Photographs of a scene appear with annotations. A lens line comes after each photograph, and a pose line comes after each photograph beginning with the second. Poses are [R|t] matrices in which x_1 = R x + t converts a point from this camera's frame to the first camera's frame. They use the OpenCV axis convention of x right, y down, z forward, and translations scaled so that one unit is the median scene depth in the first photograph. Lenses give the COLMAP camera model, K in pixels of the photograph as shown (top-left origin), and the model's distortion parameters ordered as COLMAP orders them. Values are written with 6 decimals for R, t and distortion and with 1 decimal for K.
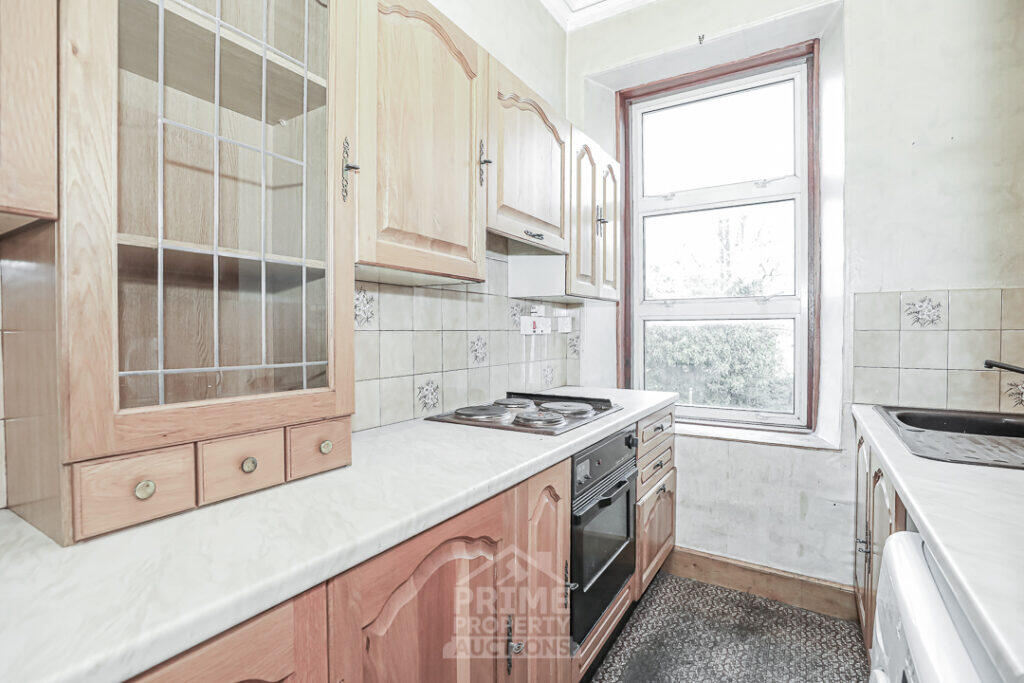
lens RADIAL K [[496.4, 0, 529.3], [0, 496.4, 334.7], [0, 0, 1]] dist [-0.045656, 0.018378]
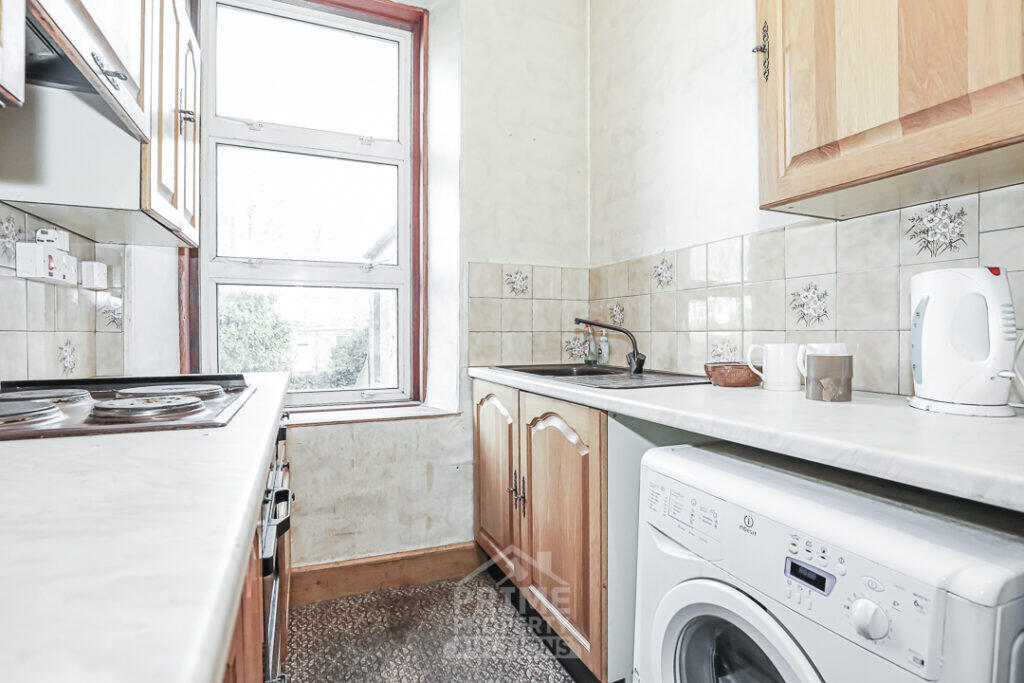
lens RADIAL K [[496.4, 0, 529.3], [0, 496.4, 334.7], [0, 0, 1]] dist [-0.045656, 0.018378]
pose [[0.580678, -0.008613, 0.814088, -0.118414], [0.011686, 0.999929, 0.002244, 0.065865], [-0.814050, 0.008211, 0.580737, 0.257441]]
